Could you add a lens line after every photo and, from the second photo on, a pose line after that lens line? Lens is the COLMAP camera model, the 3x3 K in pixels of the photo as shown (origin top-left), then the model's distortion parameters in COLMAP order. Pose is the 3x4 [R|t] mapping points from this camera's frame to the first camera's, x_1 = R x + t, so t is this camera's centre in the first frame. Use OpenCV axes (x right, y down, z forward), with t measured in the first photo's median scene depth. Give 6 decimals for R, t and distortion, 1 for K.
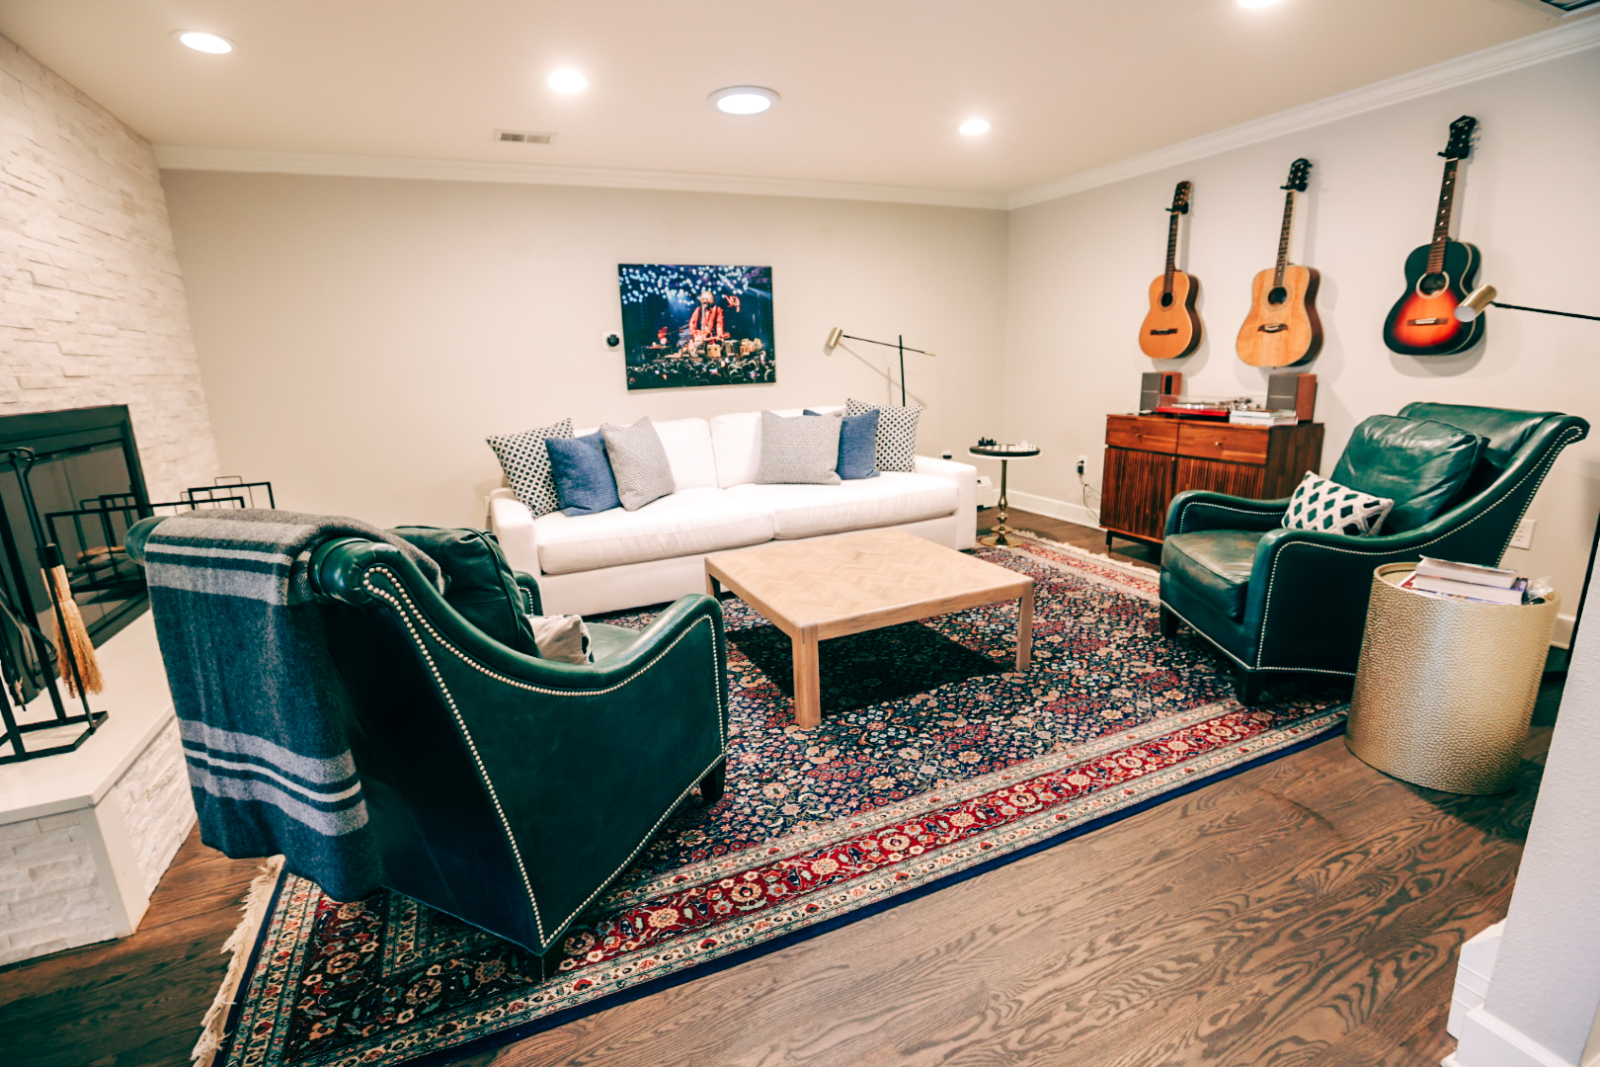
lens RADIAL K [[729.0, 0, 790.1], [0, 729.0, 526.0], [0, 0, 1]] dist [-0.035149, 0.009423]
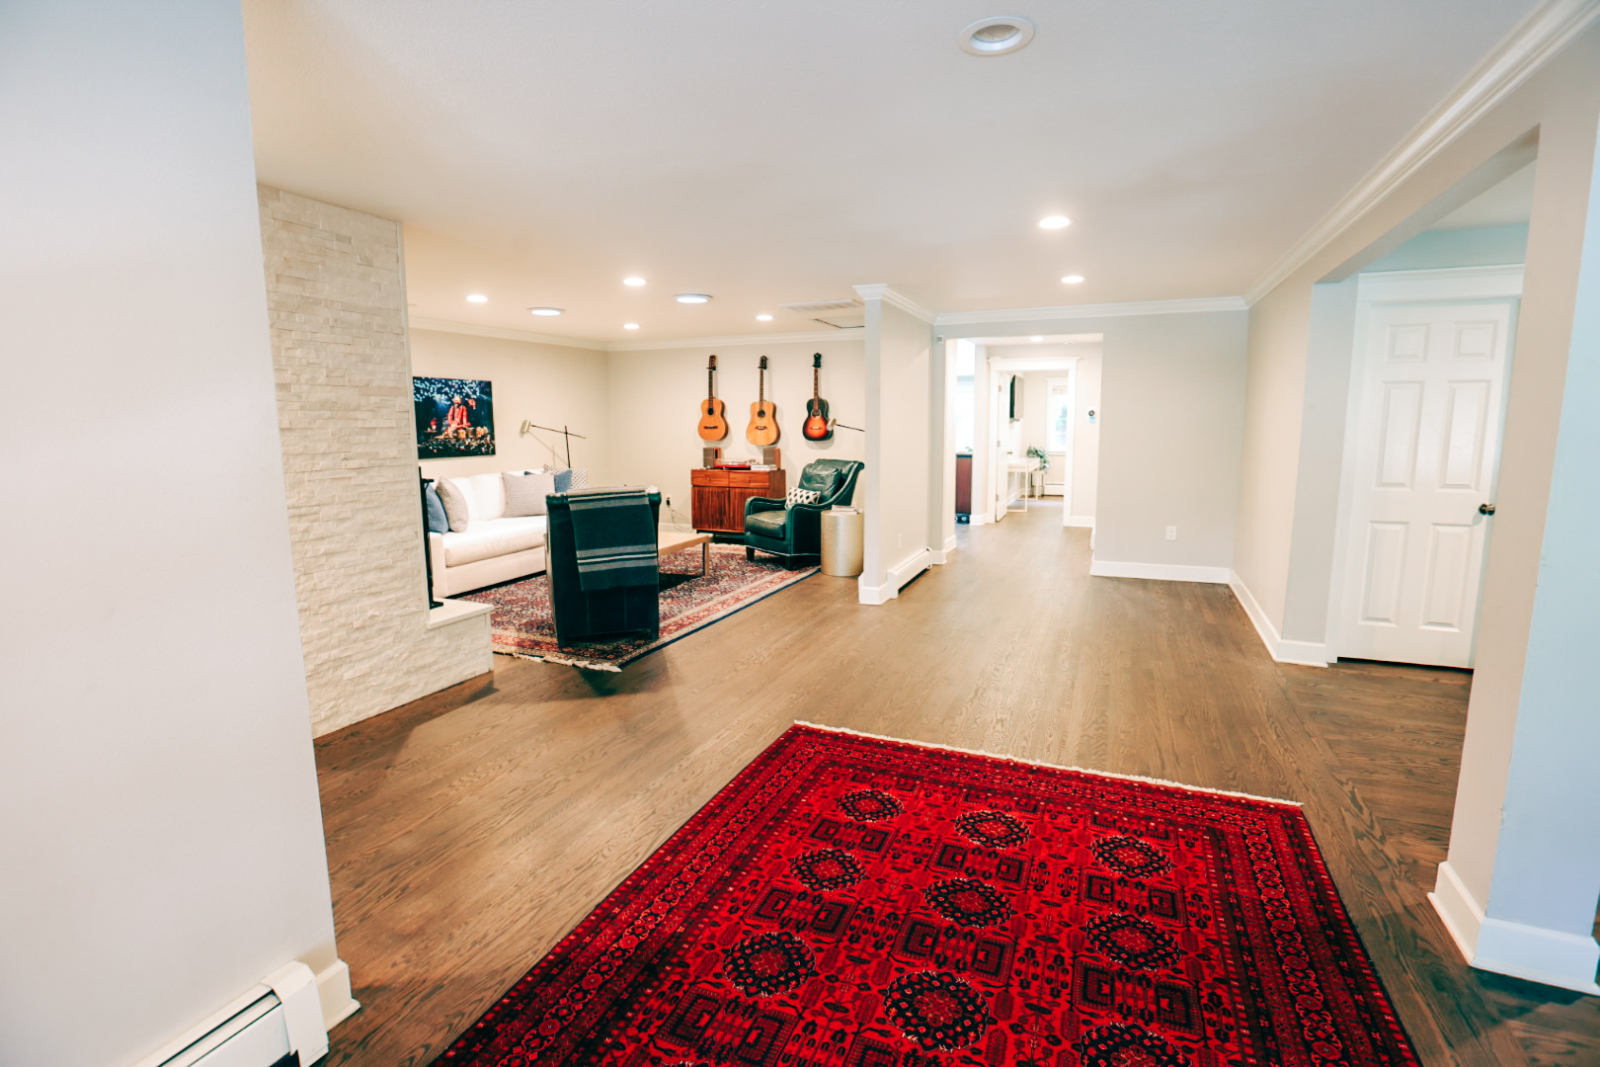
lens RADIAL K [[729.0, 0, 806.7], [0, 729.0, 532.9], [0, 0, 1]] dist [-0.035149, 0.009423]
pose [[0.731333, -0.075754, 0.677801, -0.693048], [0.136902, 0.989890, -0.037081, 0.132965], [-0.668139, 0.119911, 0.734310, -0.635515]]
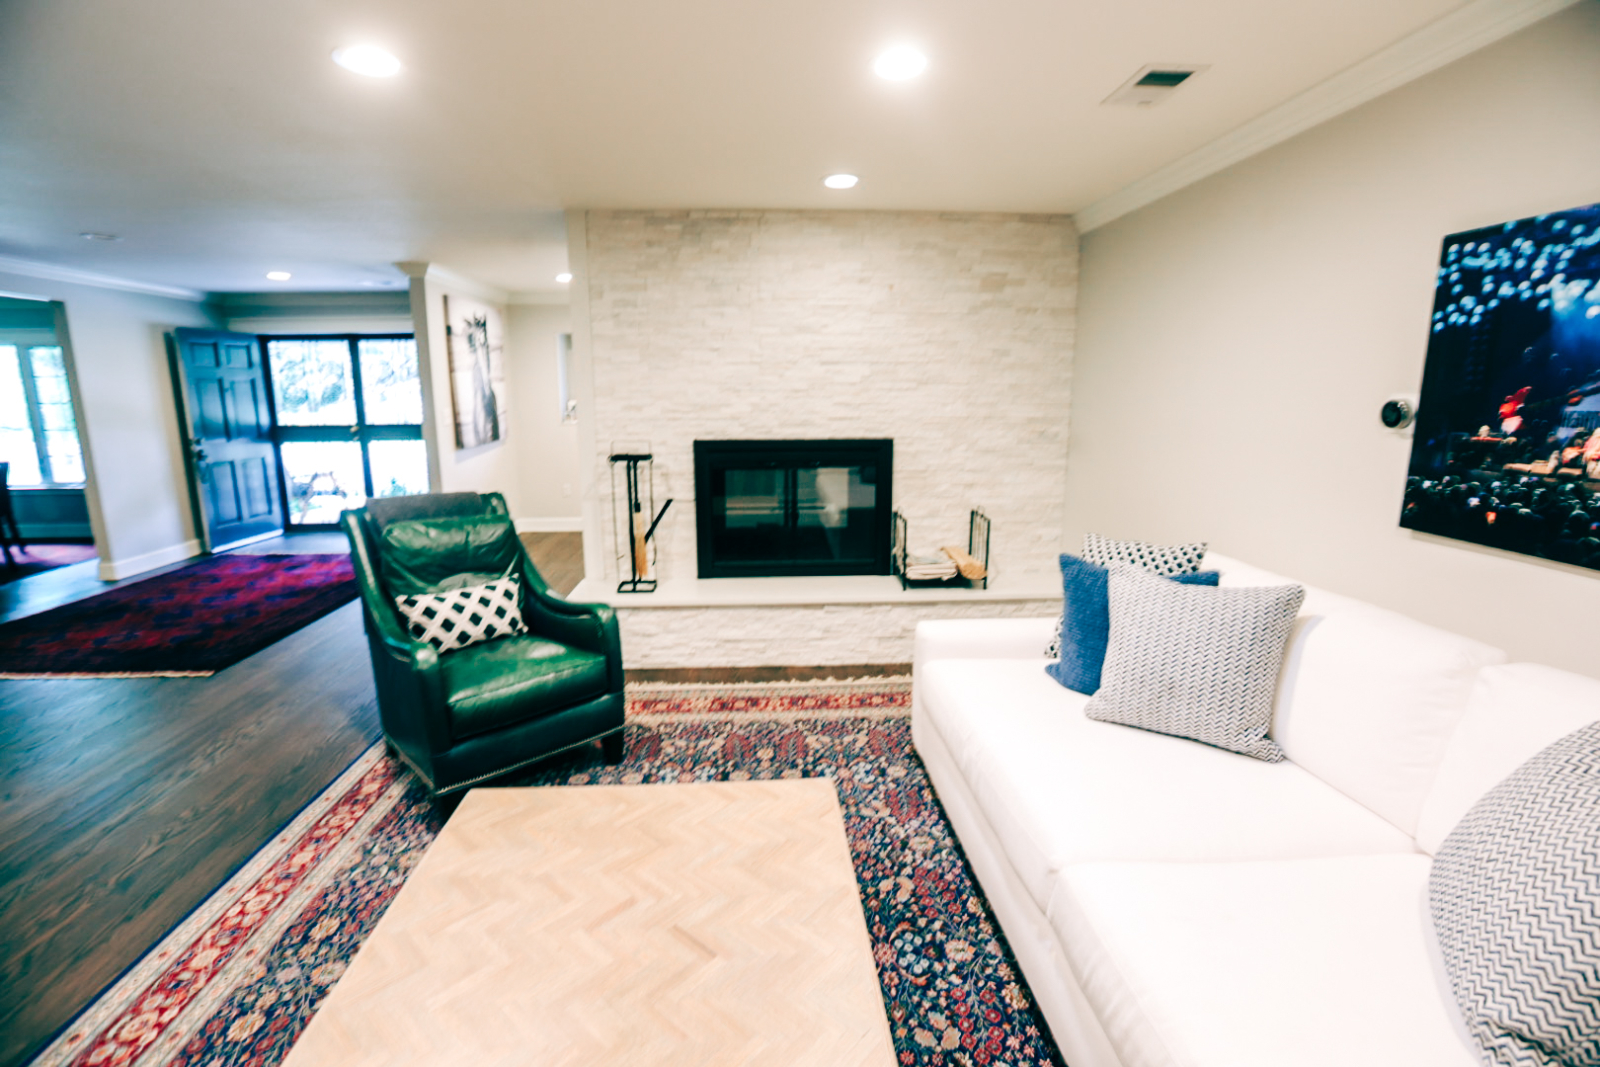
lens RADIAL K [[729.0, 0, 802.2], [0, 729.0, 530.4], [0, 0, 1]] dist [-0.035149, 0.009423]
pose [[-0.357974, 0.218254, -0.907865, 0.319792], [-0.194132, 0.933655, 0.301001, -0.263021], [0.913328, 0.283997, -0.291854, 0.856302]]
